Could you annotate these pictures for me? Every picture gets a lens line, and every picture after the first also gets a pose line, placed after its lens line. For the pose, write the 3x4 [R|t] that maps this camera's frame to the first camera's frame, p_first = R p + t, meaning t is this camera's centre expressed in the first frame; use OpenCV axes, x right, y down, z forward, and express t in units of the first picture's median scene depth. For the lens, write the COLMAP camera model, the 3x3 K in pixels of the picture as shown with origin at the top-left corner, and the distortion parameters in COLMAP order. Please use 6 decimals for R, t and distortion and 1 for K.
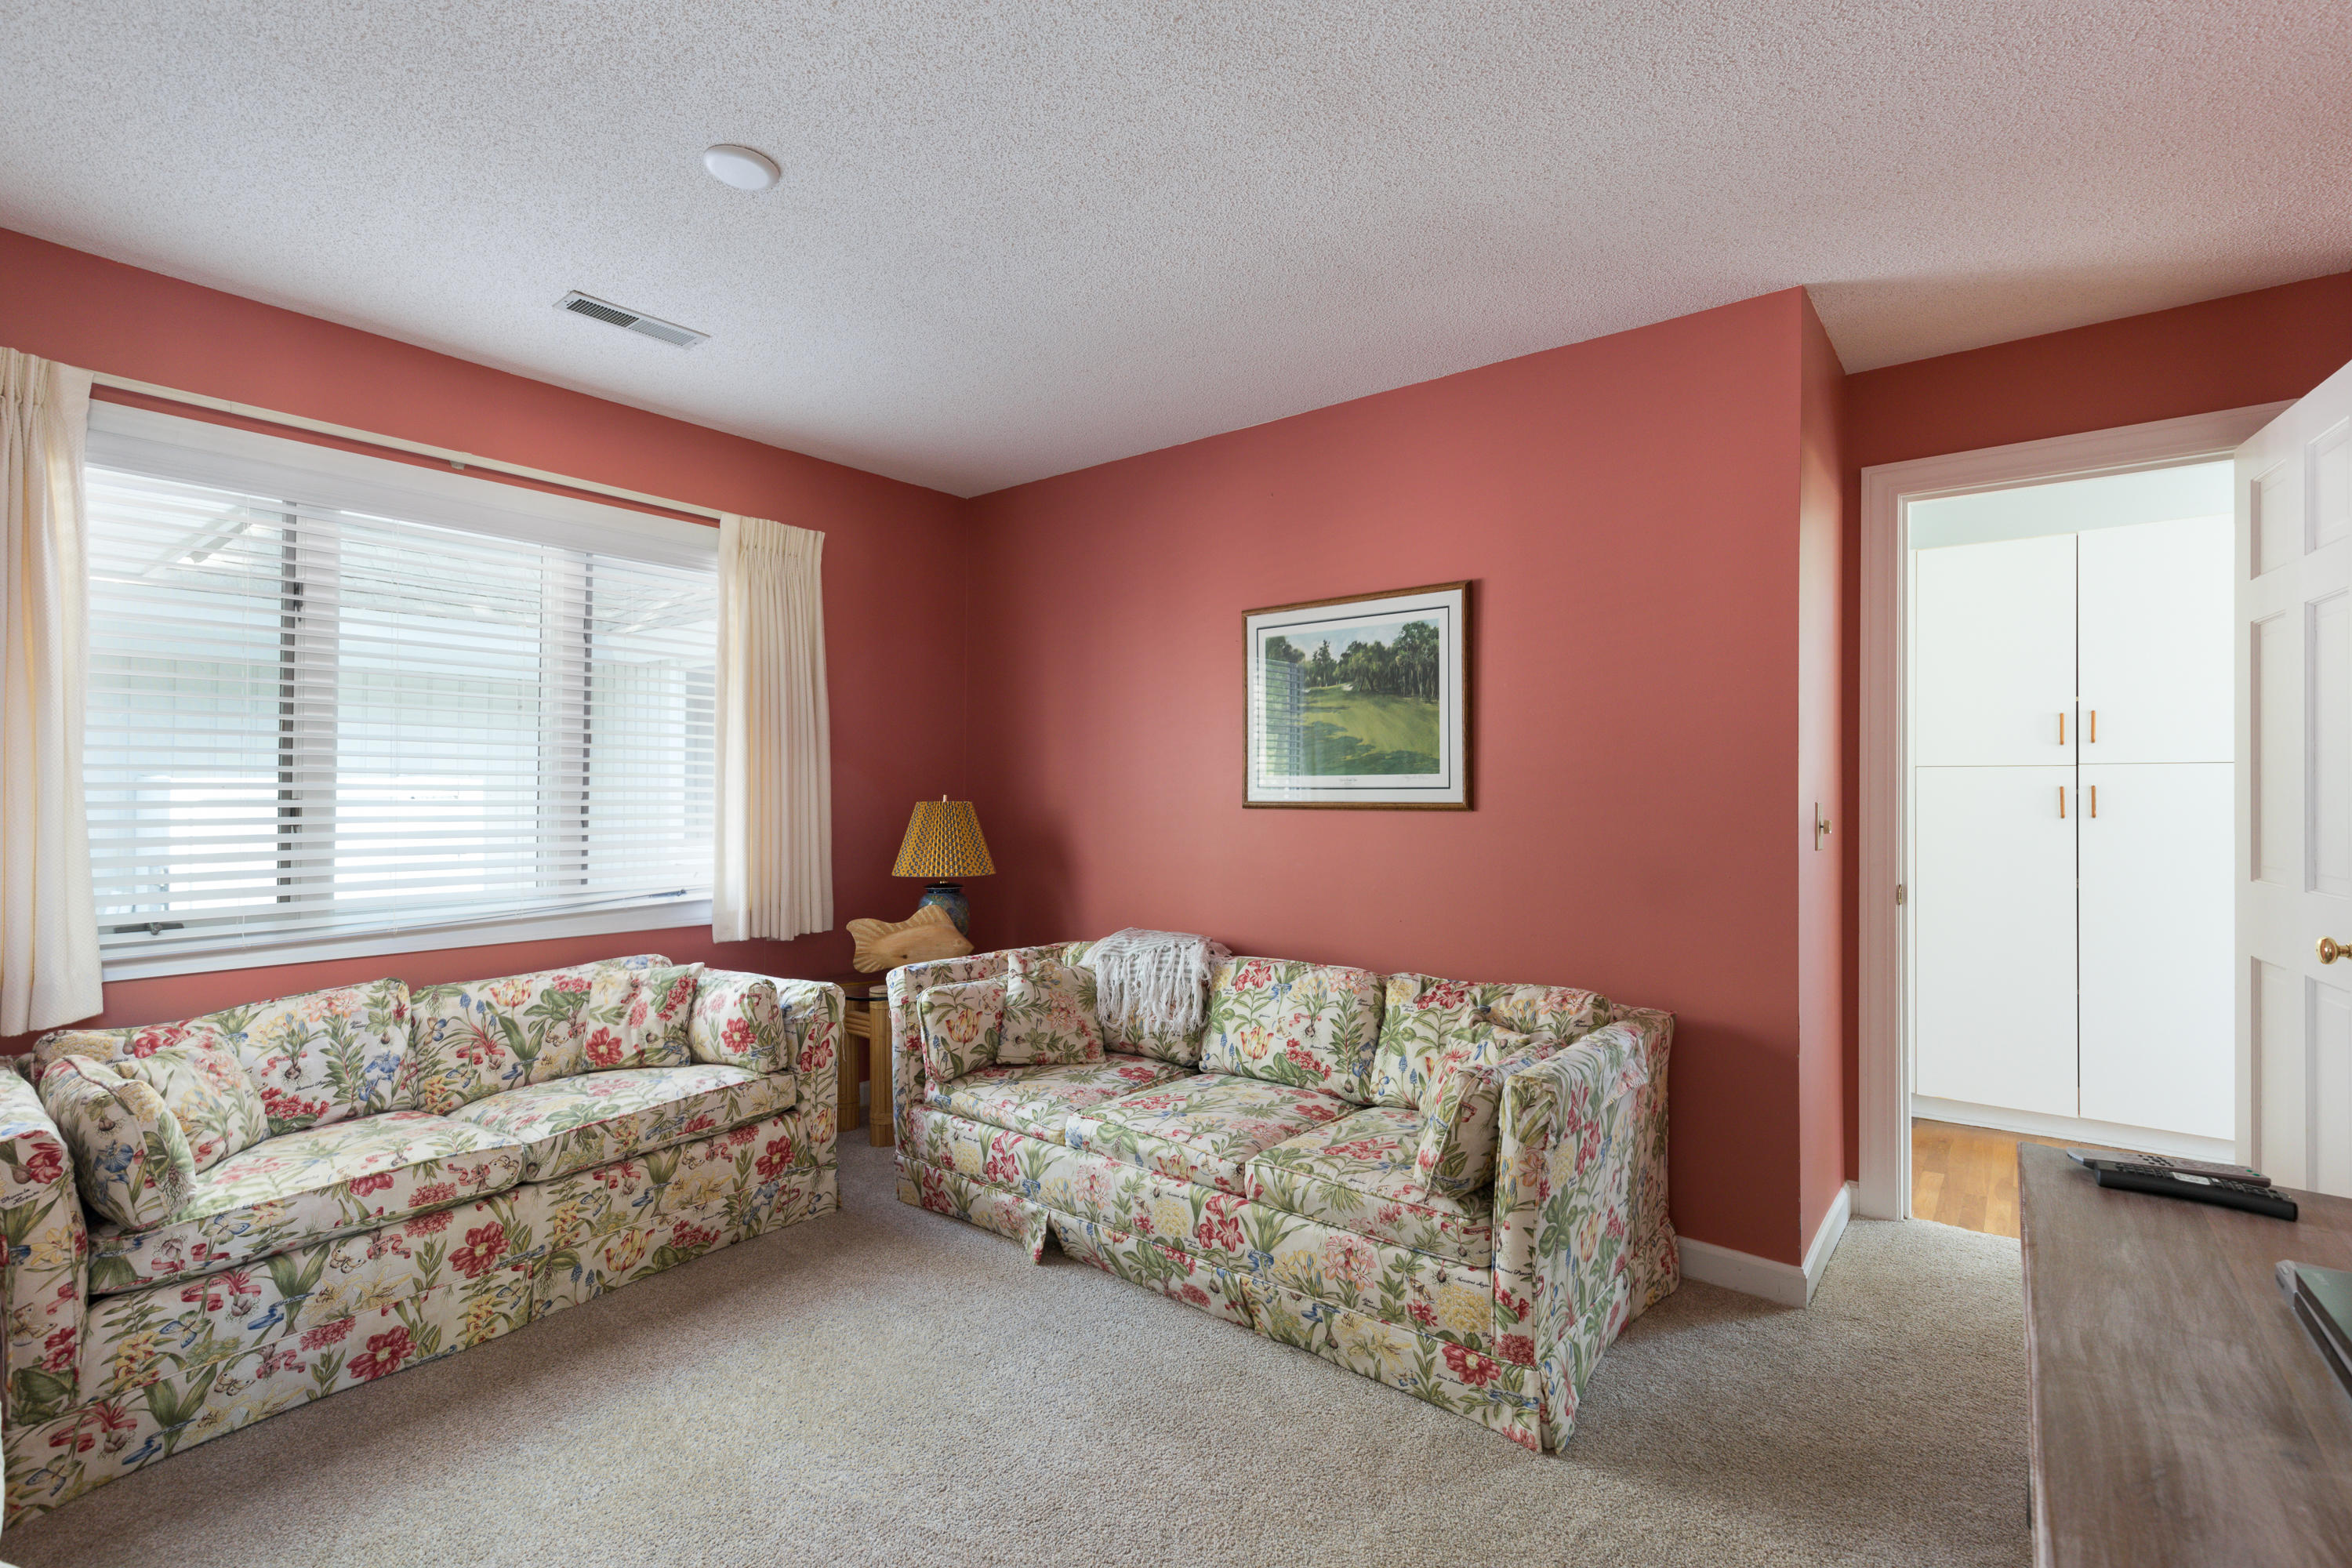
lens RADIAL K [[1068.3, 0, 1196.6], [0, 1068.3, 786.4], [0, 0, 1]] dist [0.000101, -0.000706]
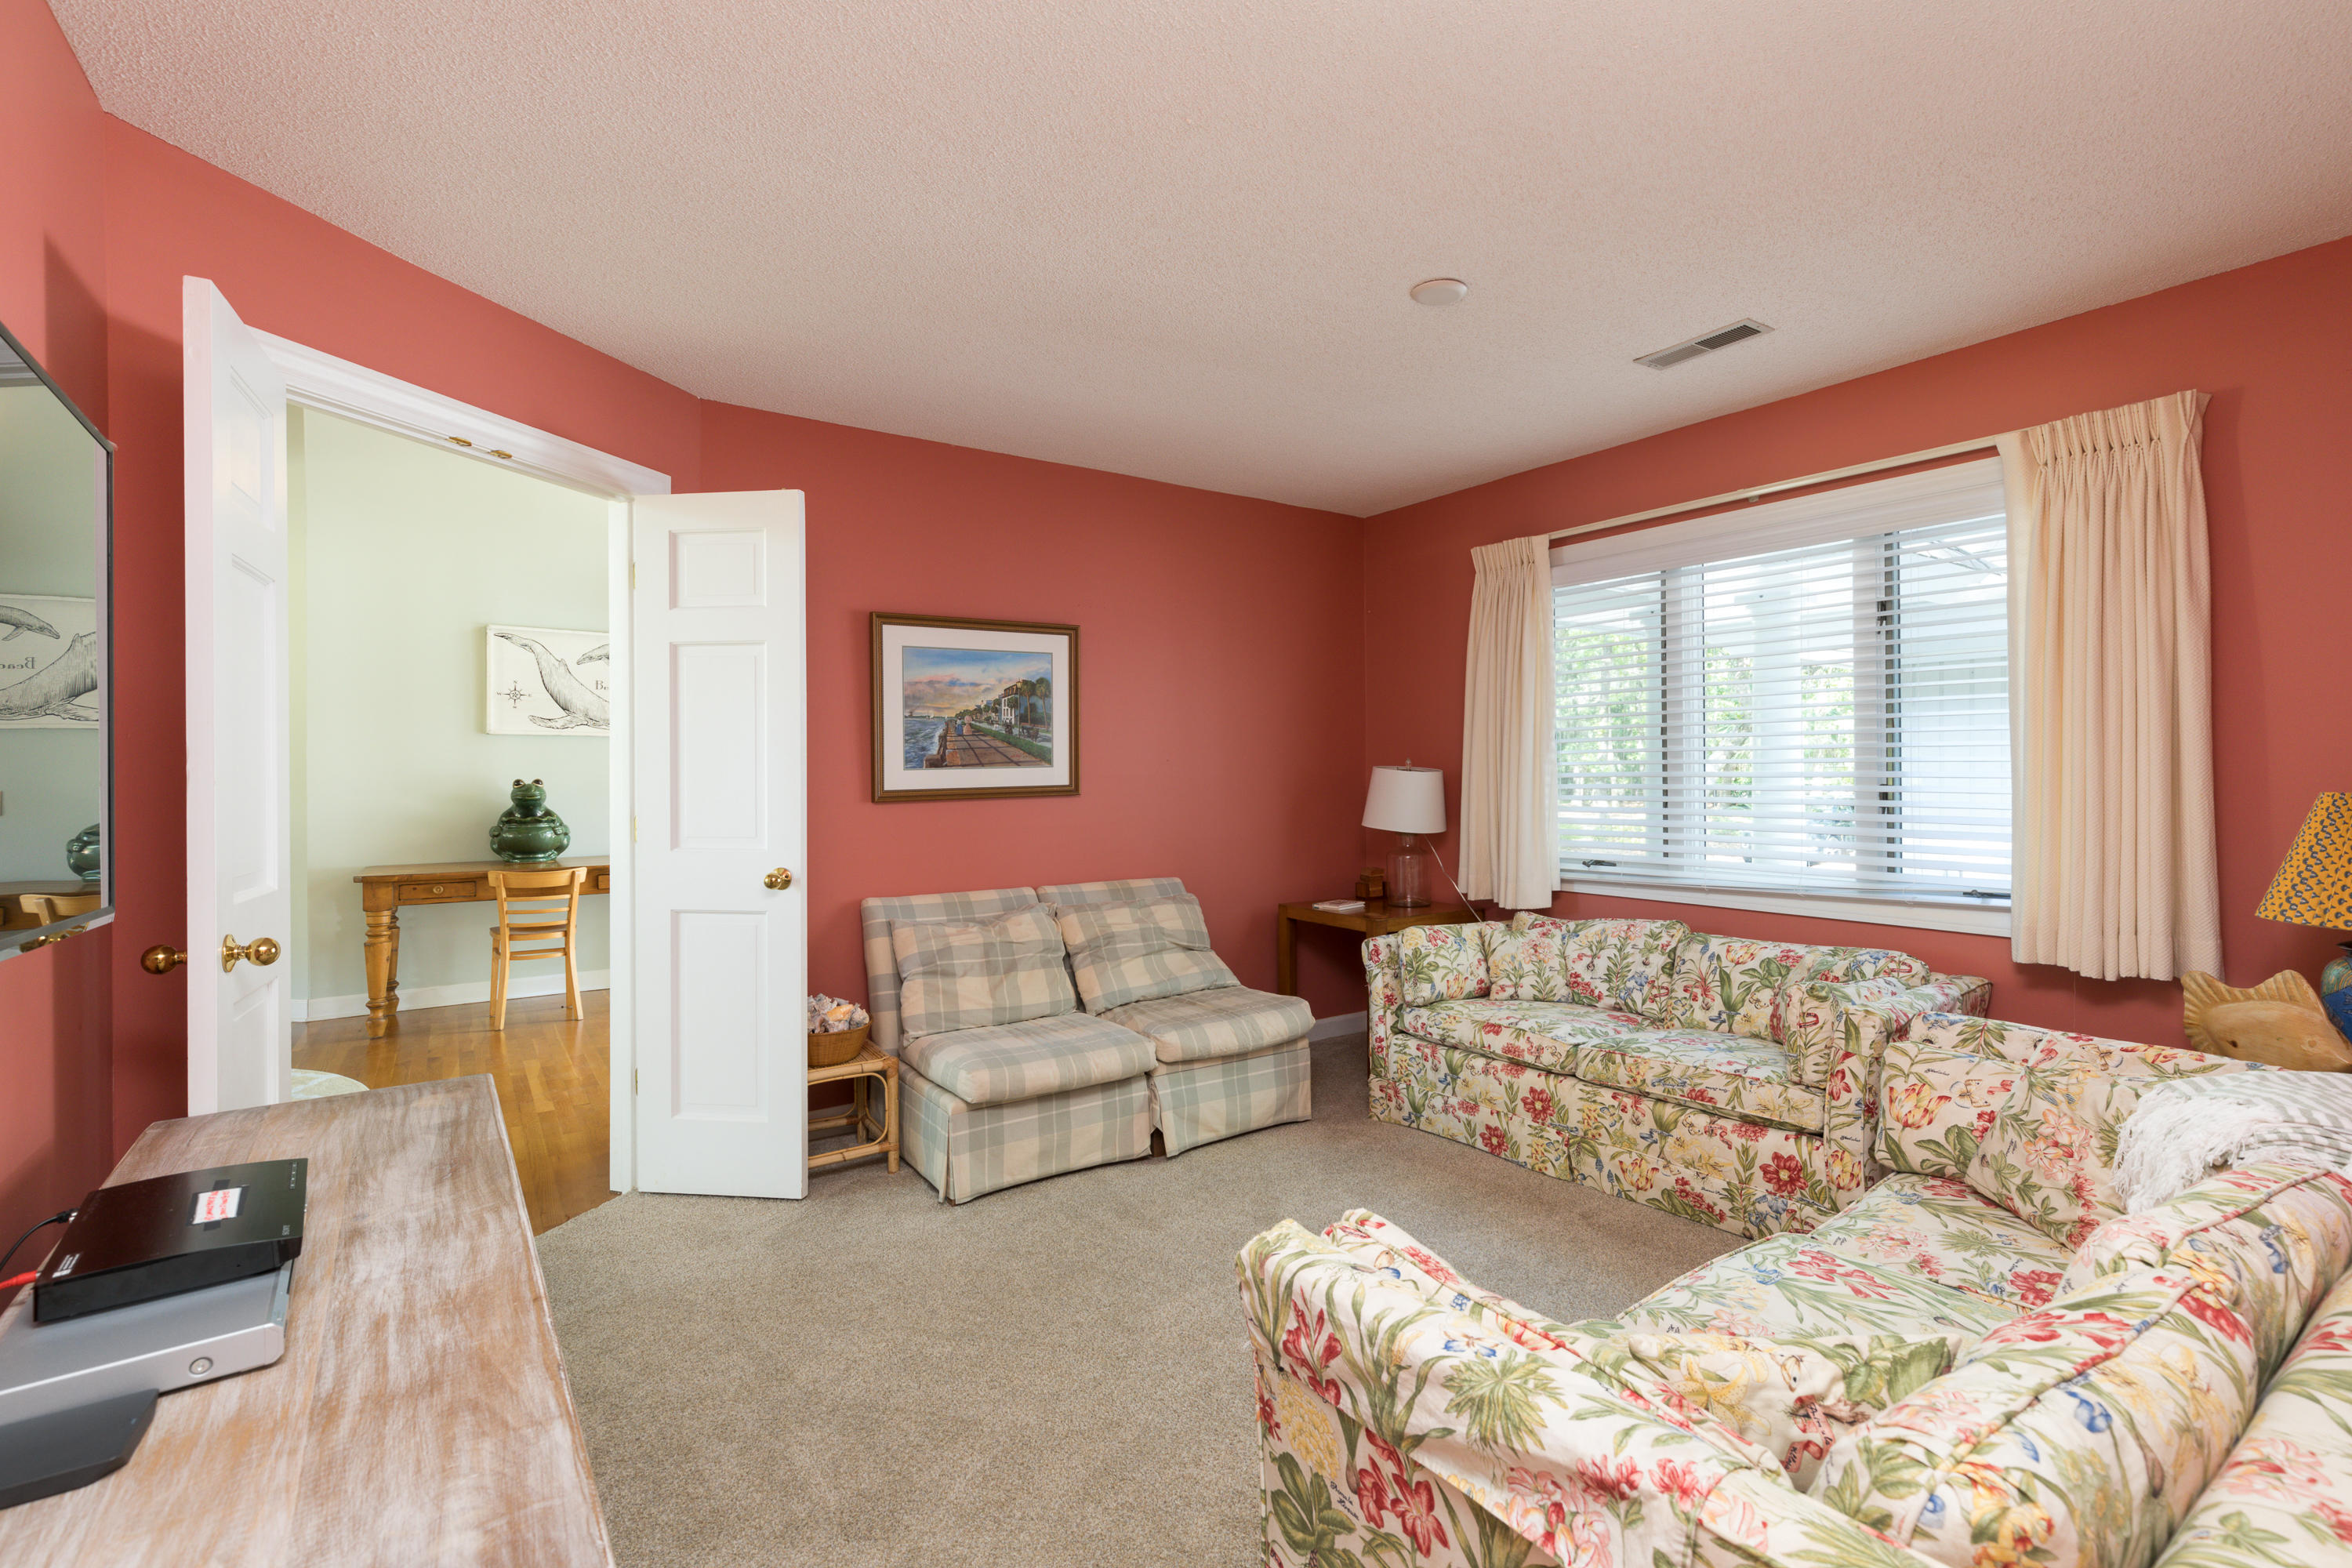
lens RADIAL K [[1068.3, 0, 1180.5], [0, 1068.3, 779.6], [0, 0, 1]] dist [0.000101, -0.000706]
pose [[-0.314246, -0.000715, -0.949341, 0.699345], [0.004919, 0.999985, -0.002382, 0.007883], [0.949329, -0.005418, -0.314238, 0.866671]]
